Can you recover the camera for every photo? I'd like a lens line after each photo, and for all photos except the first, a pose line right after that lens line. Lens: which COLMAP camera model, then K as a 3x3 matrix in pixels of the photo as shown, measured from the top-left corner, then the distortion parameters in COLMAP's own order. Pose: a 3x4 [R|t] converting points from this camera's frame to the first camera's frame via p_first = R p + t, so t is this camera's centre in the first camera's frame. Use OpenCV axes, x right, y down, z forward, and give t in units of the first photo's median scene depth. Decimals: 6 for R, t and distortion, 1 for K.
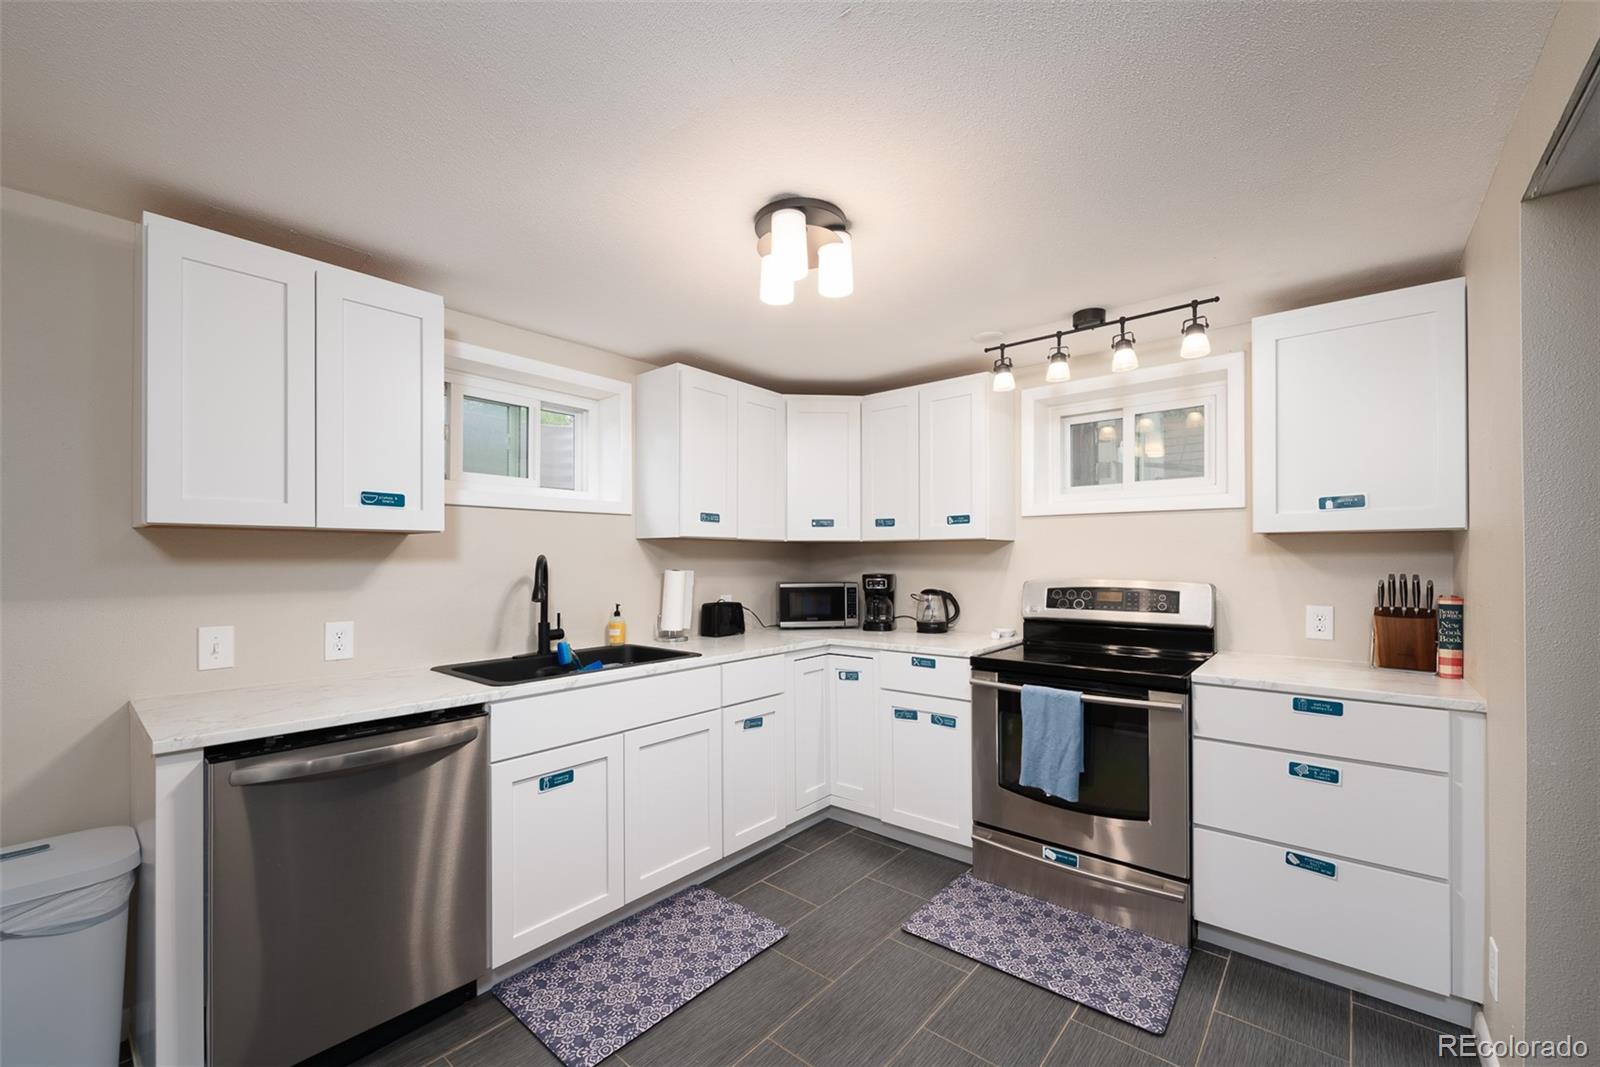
lens RADIAL K [[644.9, 0, 824.6], [0, 644.9, 552.7], [0, 0, 1]] dist [-0.001827, -0.000366]
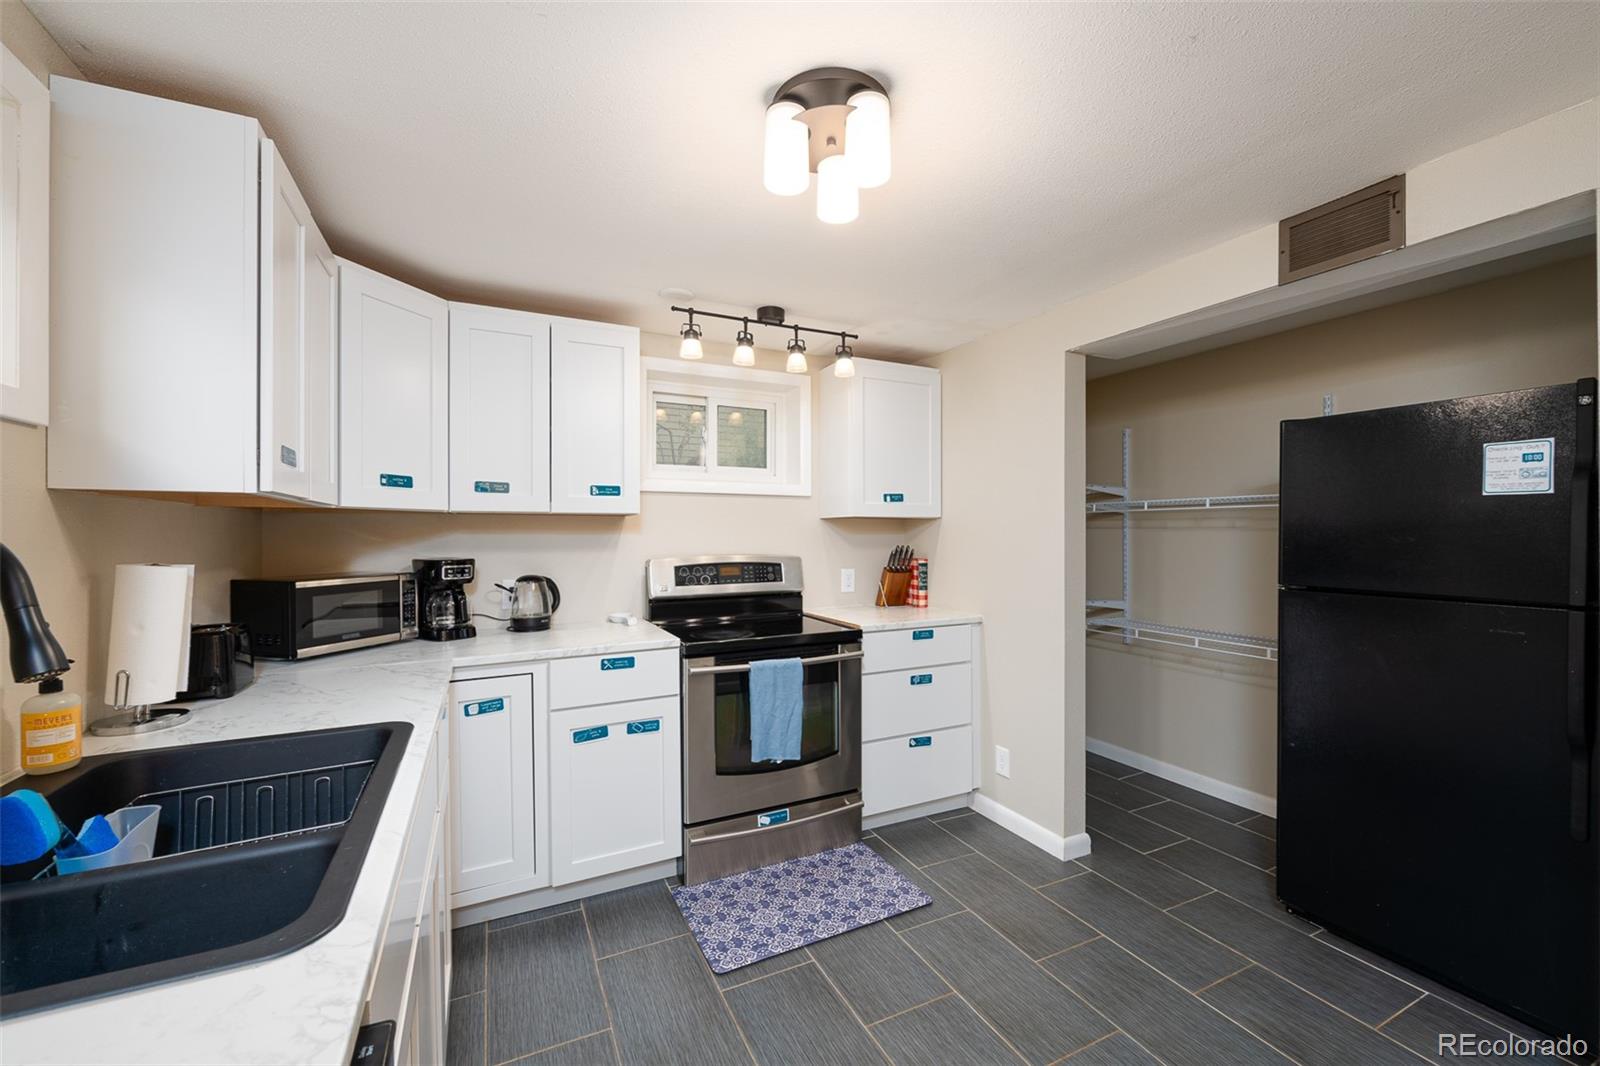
lens RADIAL K [[636.3, 0, 801.1], [0, 636.3, 530.4], [0, 0, 1]] dist [0.000246, -0.000080]
pose [[0.414824, 0.005325, 0.909886, -0.534396], [-0.005612, 0.999979, -0.003294, 0.002881], [-0.909884, -0.003740, 0.414845, 0.497183]]
